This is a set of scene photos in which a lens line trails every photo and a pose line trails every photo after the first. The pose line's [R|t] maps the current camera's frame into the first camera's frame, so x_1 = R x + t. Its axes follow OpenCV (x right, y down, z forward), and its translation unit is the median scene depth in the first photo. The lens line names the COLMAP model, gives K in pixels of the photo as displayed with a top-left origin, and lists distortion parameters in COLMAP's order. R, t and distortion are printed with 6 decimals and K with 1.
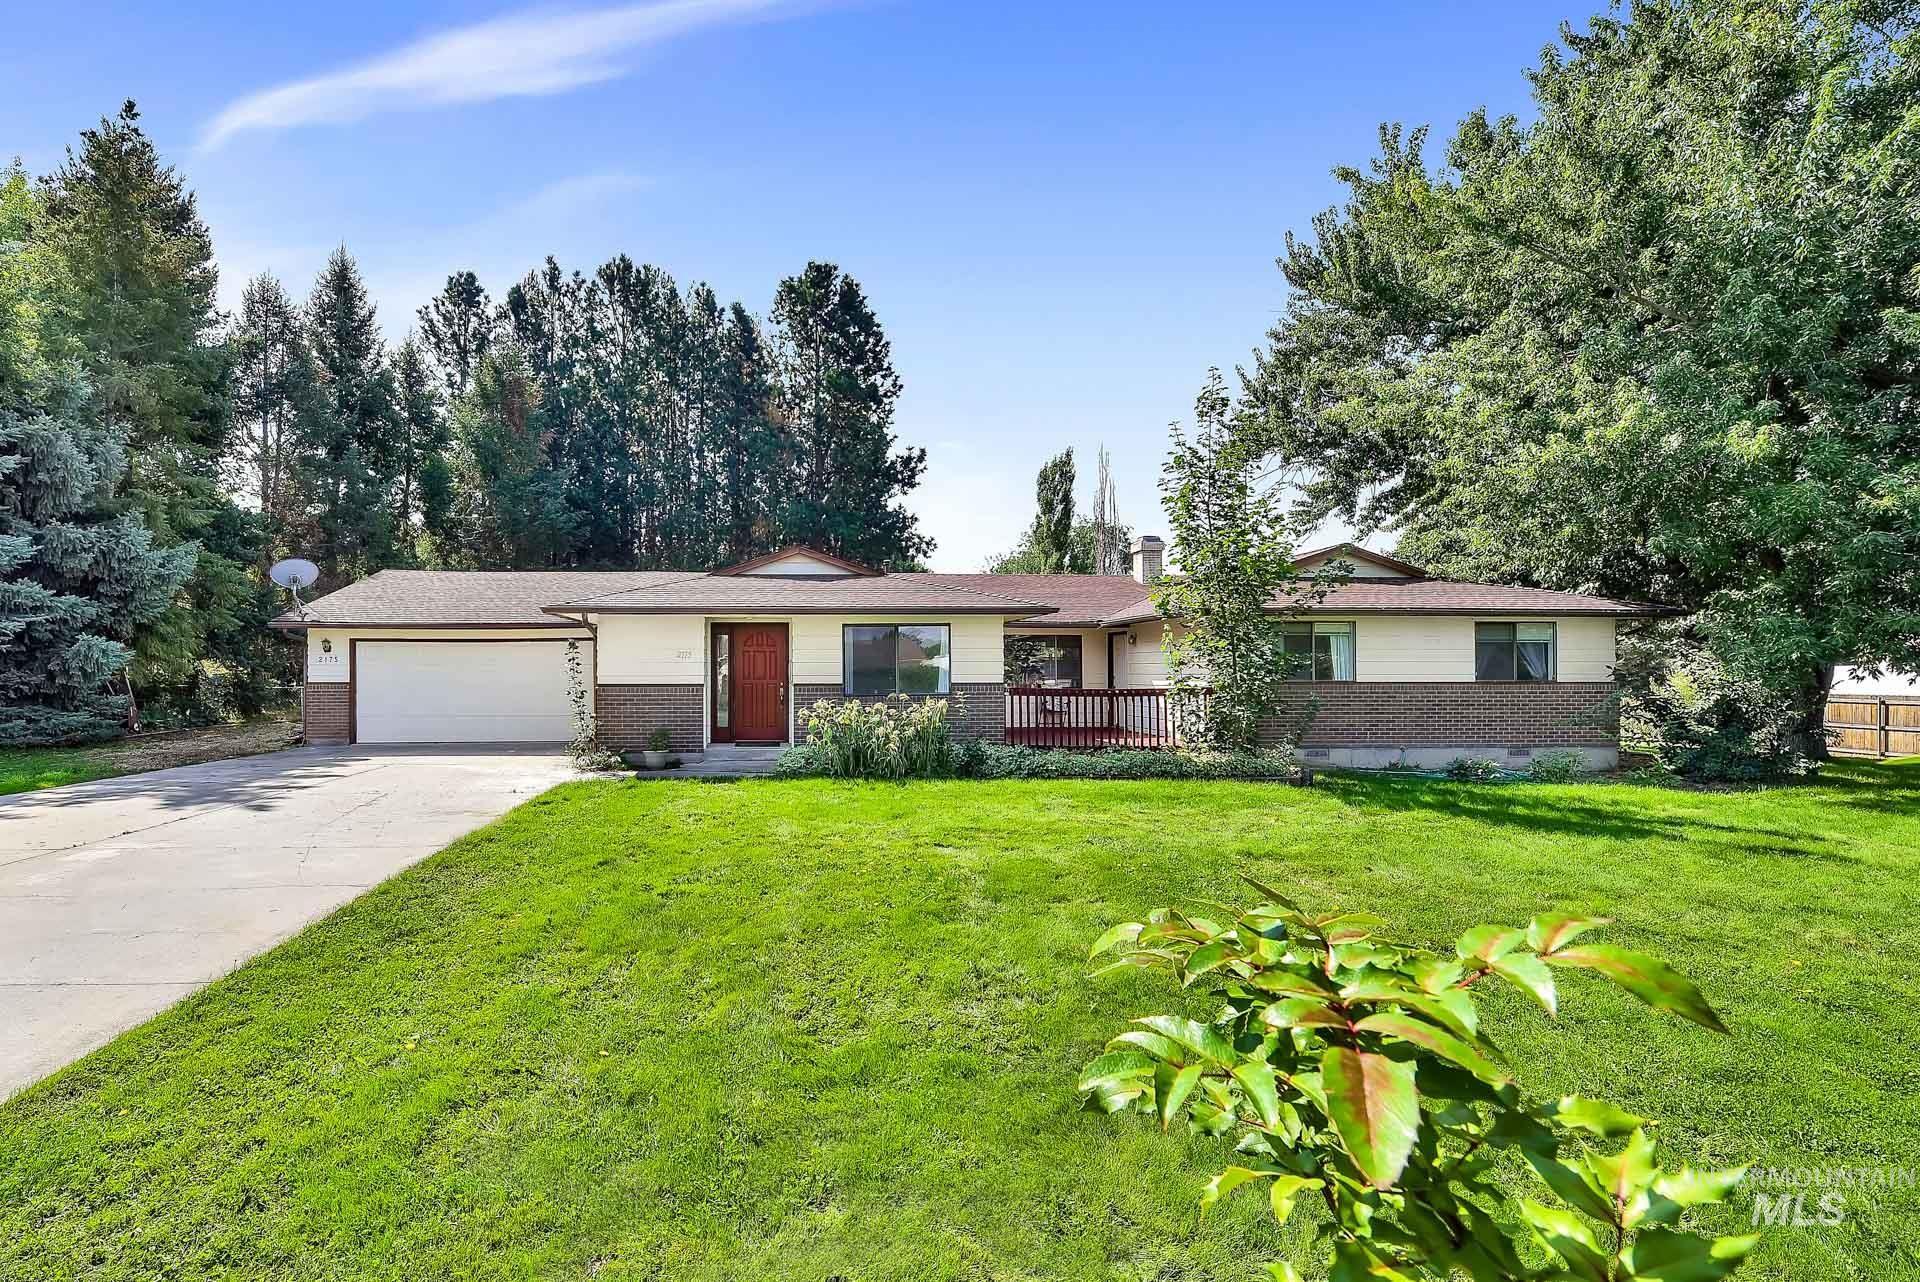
lens RADIAL K [[712.3, 0, 959.4], [0, 712.3, 685.1], [0, 0, 1]] dist [-0.000587, -0.000206]
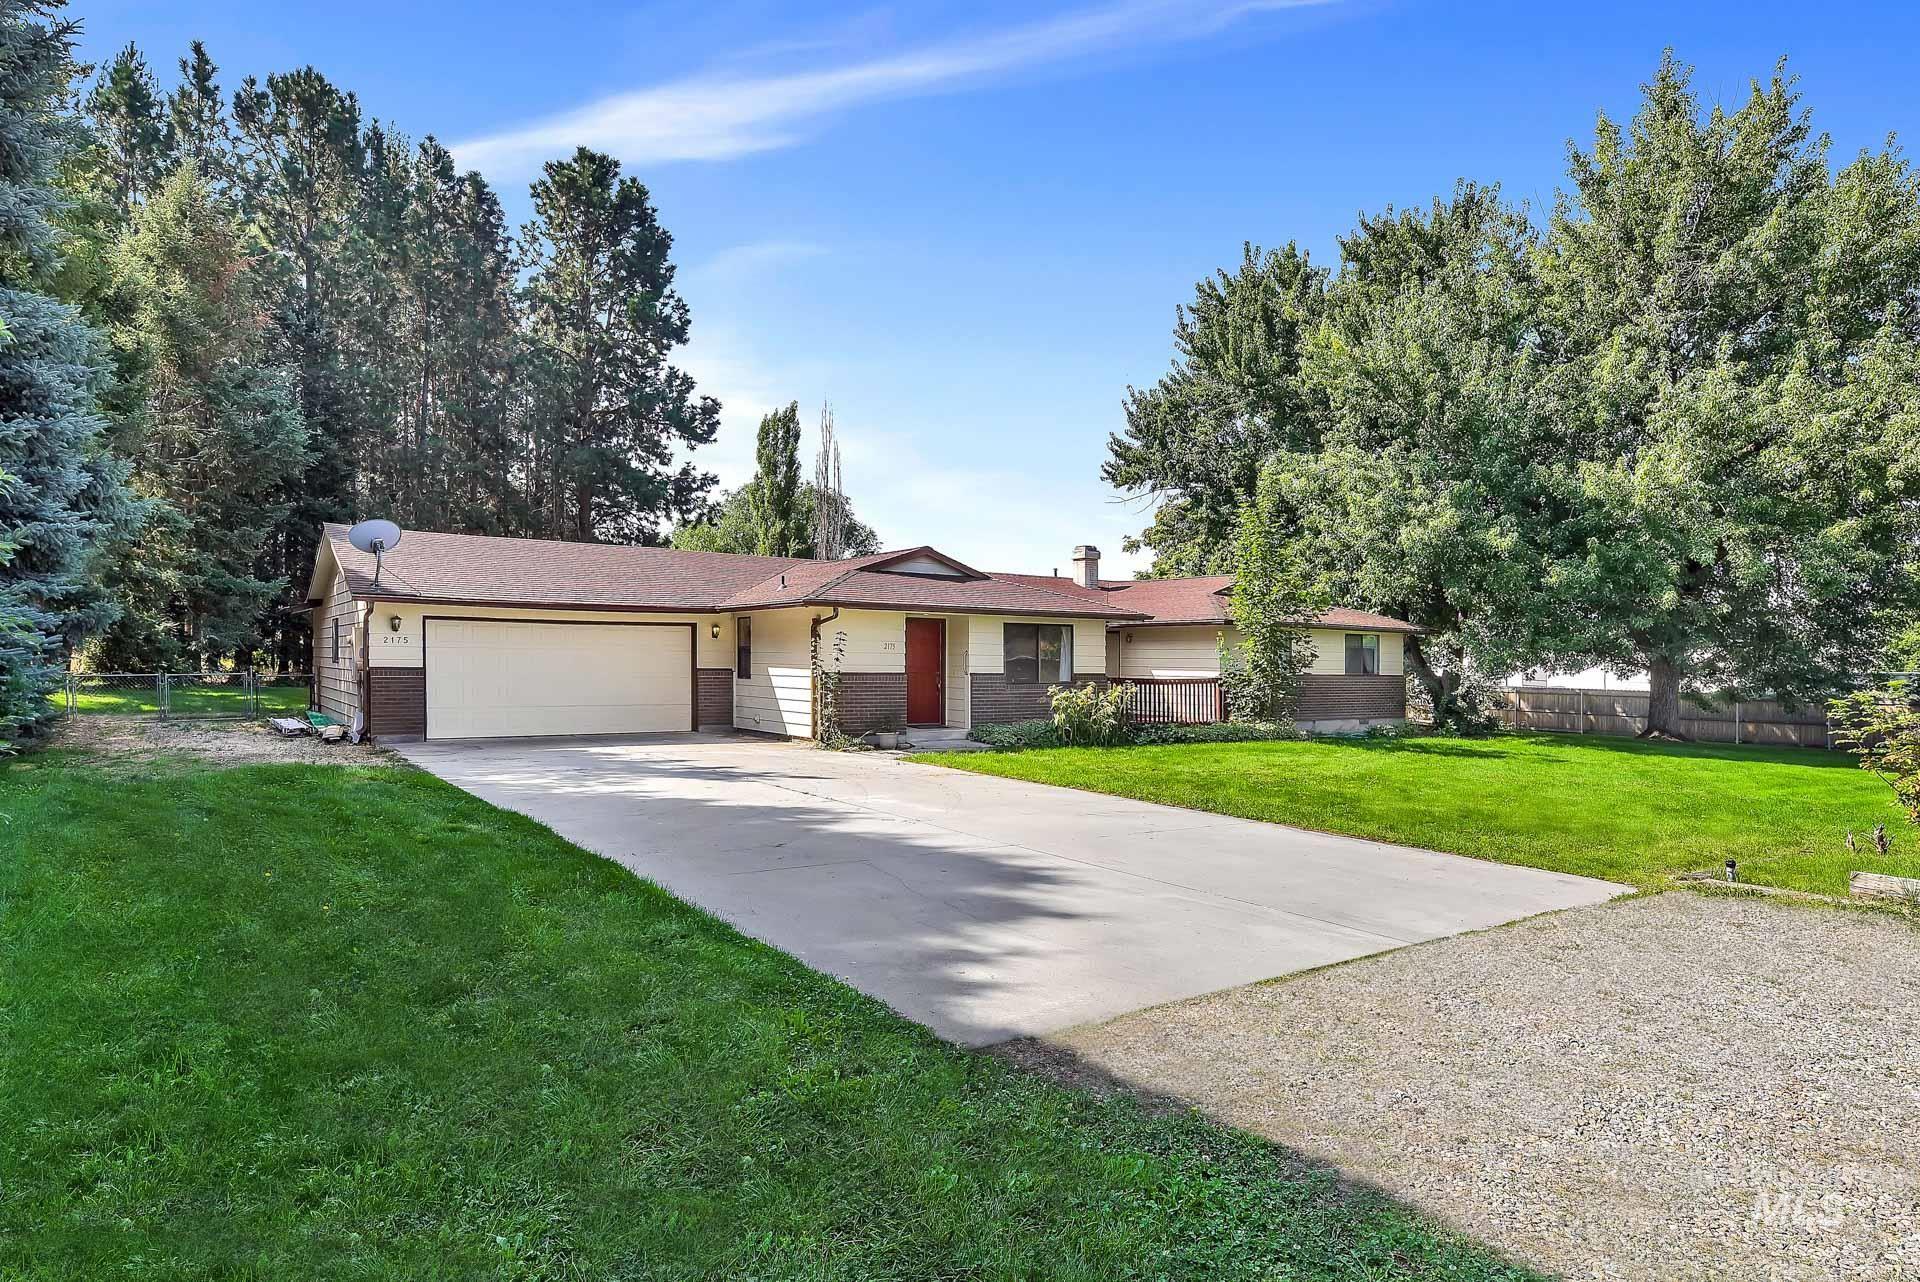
lens RADIAL K [[896.6, 0, 941.0], [0, 896.6, 675.3], [0, 0, 1]] dist [0.000180, 0.000197]
pose [[0.886730, 0.006898, 0.462236, -0.311351], [-0.007287, 0.999973, -0.000943, 0.001024], [-0.462230, -0.002532, 0.886756, -0.088838]]
